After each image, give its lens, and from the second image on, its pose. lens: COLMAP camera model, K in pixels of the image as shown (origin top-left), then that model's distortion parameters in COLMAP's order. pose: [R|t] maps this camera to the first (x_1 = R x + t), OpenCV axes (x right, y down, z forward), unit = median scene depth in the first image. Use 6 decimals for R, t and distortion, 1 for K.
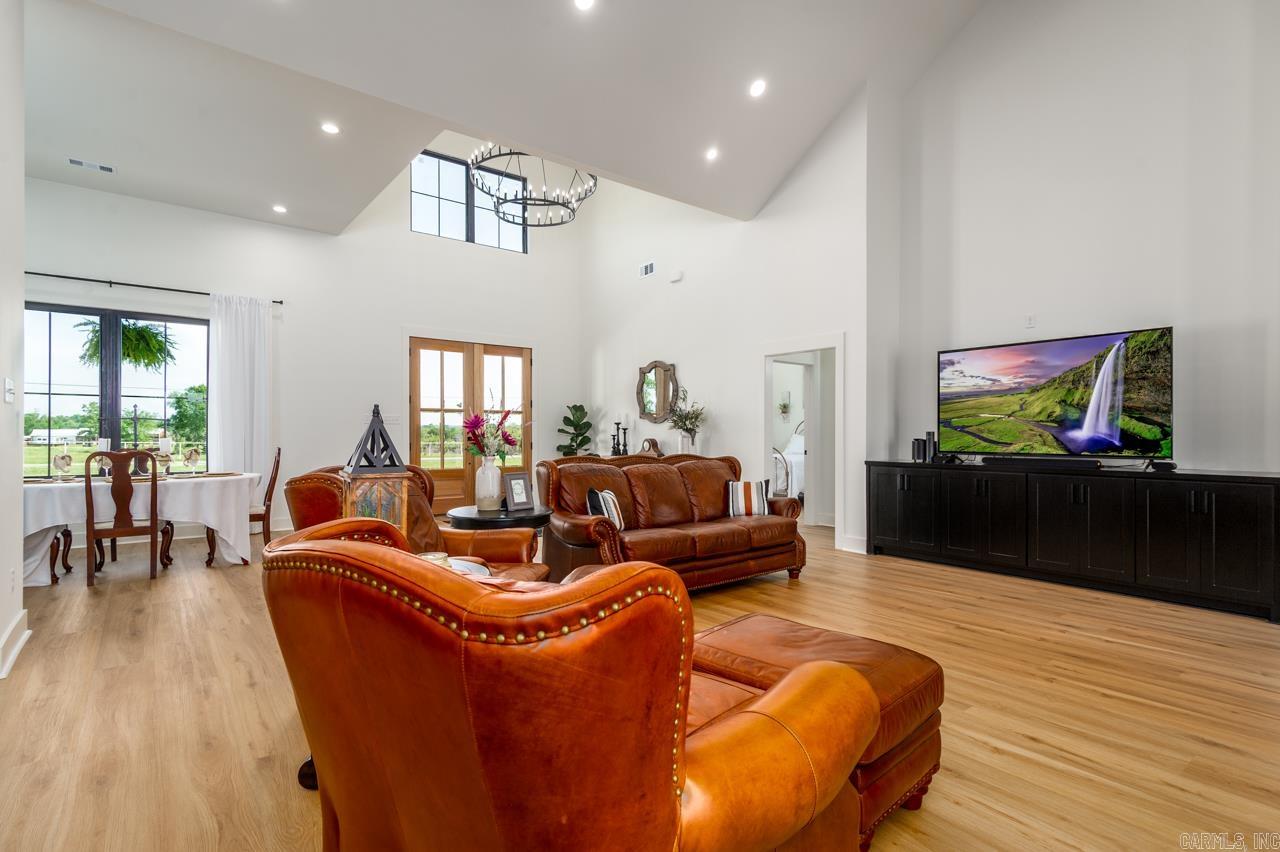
lens RADIAL K [[618.8, 0, 635.5], [0, 618.8, 433.0], [0, 0, 1]] dist [0.020789, -0.000450]
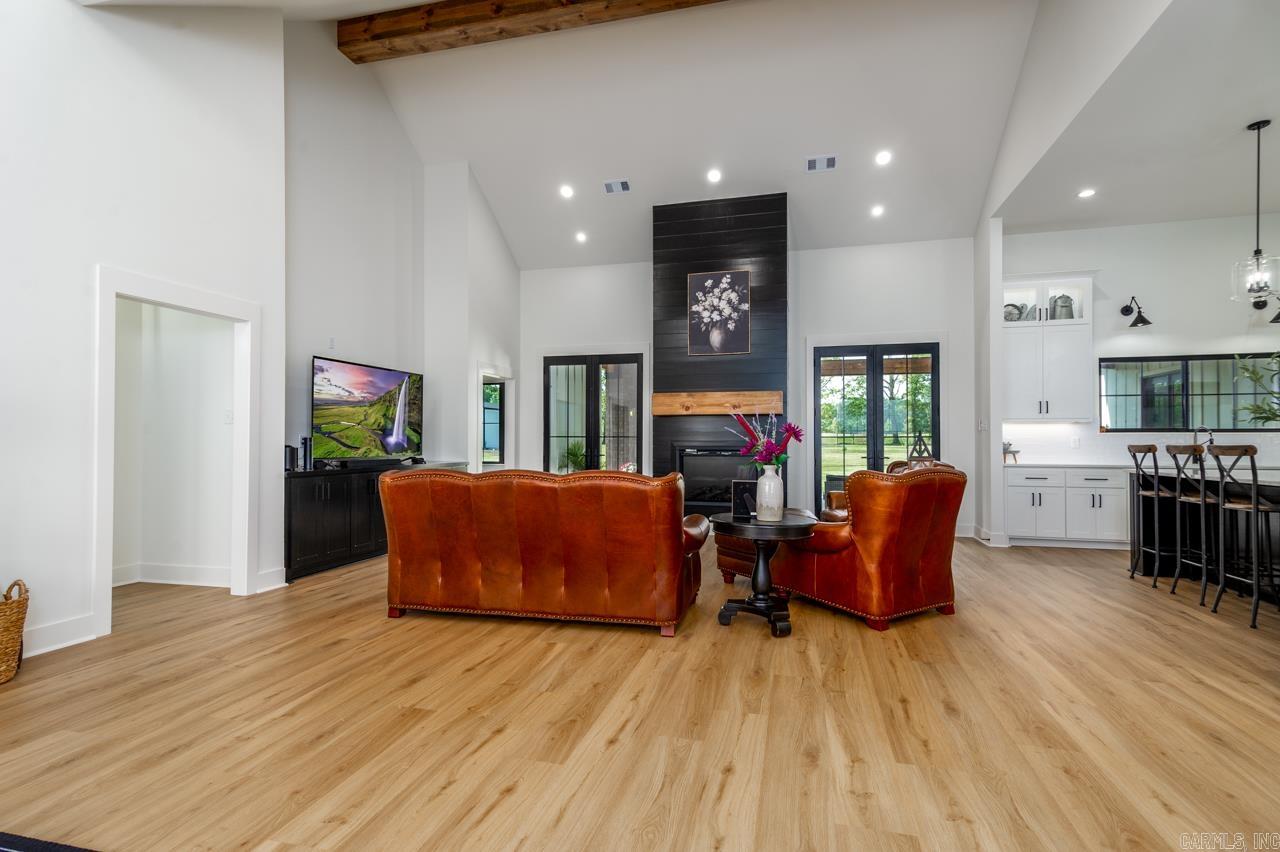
lens RADIAL K [[618.8, 0, 629.4], [0, 618.8, 432.7], [0, 0, 1]] dist [0.020789, -0.000450]
pose [[-0.590447, 0.005050, 0.807061, -0.689857], [-0.004585, 0.999943, -0.009611, -0.002725], [-0.807064, -0.009375, -0.590390, 1.356838]]
